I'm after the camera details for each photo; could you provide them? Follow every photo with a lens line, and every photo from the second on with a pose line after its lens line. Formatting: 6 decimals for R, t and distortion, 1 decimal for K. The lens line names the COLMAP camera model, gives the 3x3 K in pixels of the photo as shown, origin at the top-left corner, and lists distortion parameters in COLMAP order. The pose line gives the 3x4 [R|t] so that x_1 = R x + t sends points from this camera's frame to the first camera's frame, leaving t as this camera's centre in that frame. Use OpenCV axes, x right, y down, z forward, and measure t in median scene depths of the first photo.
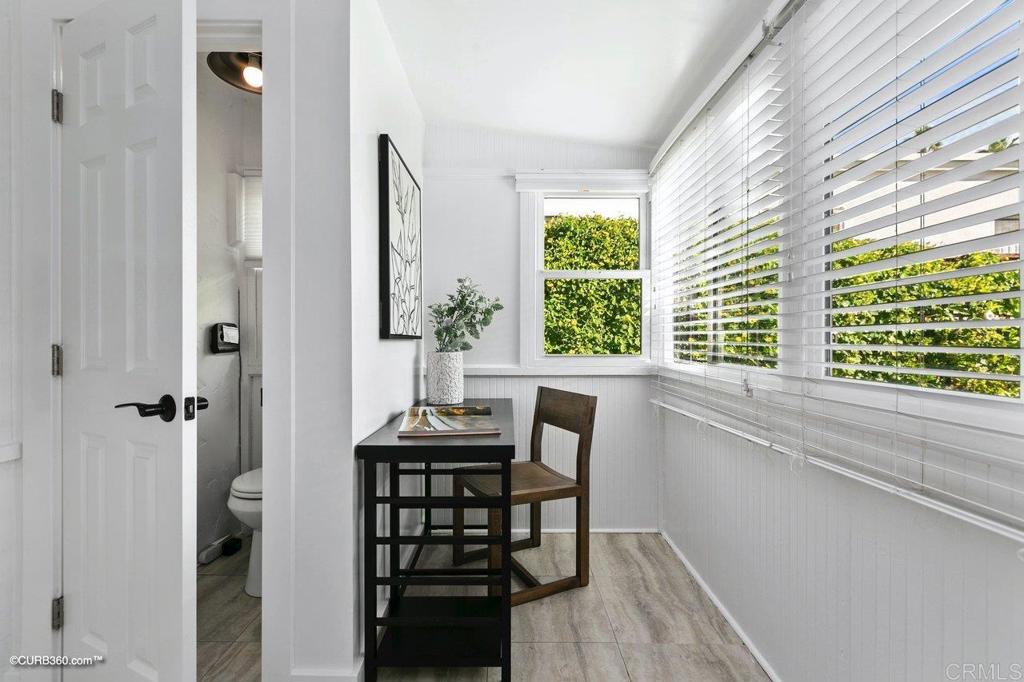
lens RADIAL K [[467.1, 0, 512.1], [0, 467.1, 336.4], [0, 0, 1]] dist [0.004442, 0.000879]
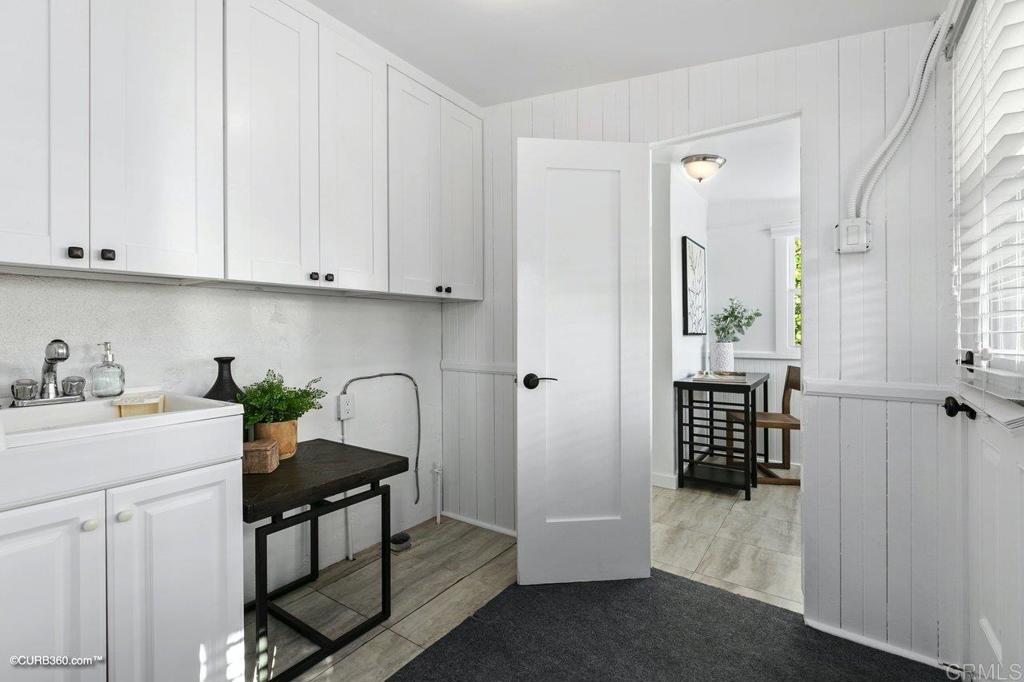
lens RADIAL K [[467.1, 0, 509.2], [0, 467.1, 331.1], [0, 0, 1]] dist [0.004442, 0.000879]
pose [[0.819655, -0.007476, -0.572808, 0.193818], [0.006984, 0.999971, -0.003058, -0.008519], [0.572814, -0.001493, 0.819684, -0.812362]]
